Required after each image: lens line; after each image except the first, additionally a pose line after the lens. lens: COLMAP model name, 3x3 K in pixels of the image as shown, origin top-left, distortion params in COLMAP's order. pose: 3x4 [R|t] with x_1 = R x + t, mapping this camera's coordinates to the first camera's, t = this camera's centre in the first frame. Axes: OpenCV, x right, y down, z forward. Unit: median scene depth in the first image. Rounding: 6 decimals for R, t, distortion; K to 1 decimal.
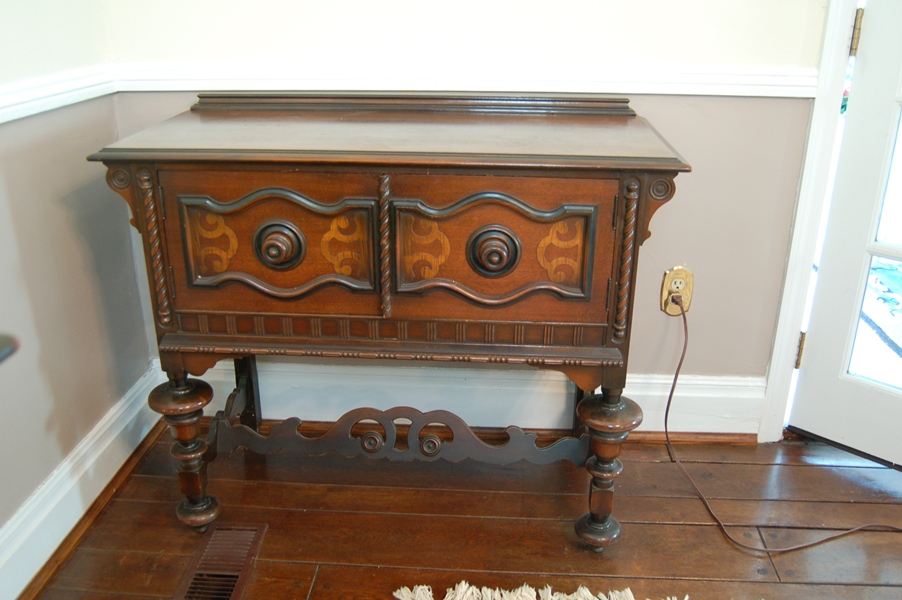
lens RADIAL K [[830.2, 0, 449.6], [0, 830.2, 313.7], [0, 0, 1]] dist [-0.009905, -0.003786]
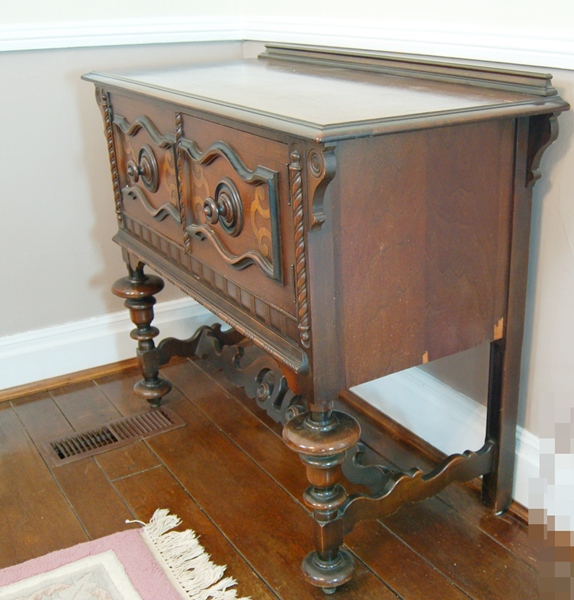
lens RADIAL K [[882.4, 0, 287.1], [0, 882.4, 281.2], [0, 0, 1]] dist [0.020045, 0.055964]
pose [[0.570128, 0.255620, -0.780777, 0.773317], [-0.284637, 0.952961, 0.104147, -0.098083], [0.770673, 0.162861, 0.616068, 0.357863]]
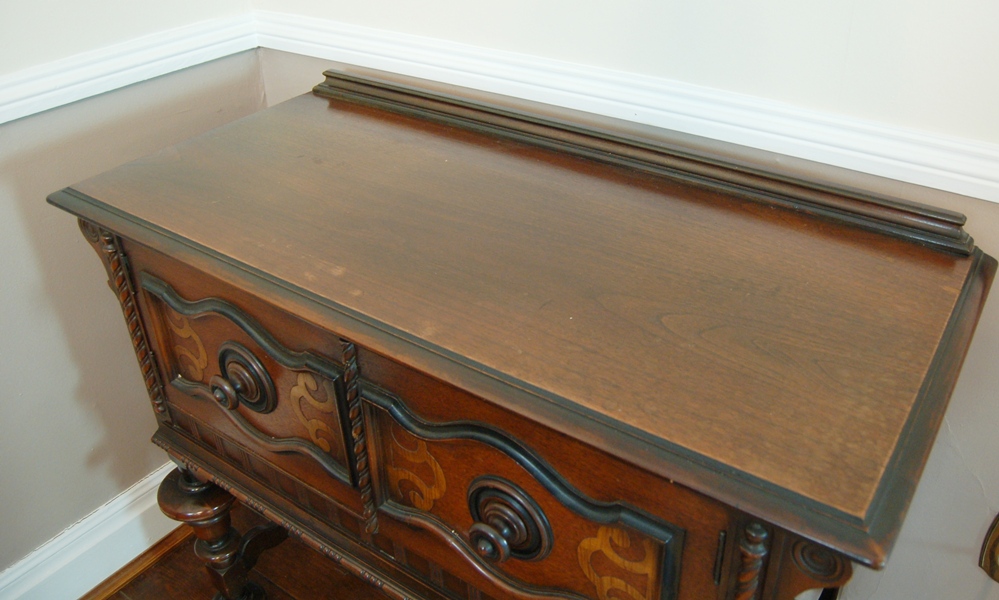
lens RADIAL K [[891.5, 0, 499.5], [0, 891.5, 300.0], [0, 0, 1]] dist [-0.052607, -0.001668]
pose [[0.853930, 0.260577, -0.450448, 0.227355], [-0.185420, 0.961145, 0.204499, -0.275570], [0.486234, -0.091106, 0.869067, 0.423326]]
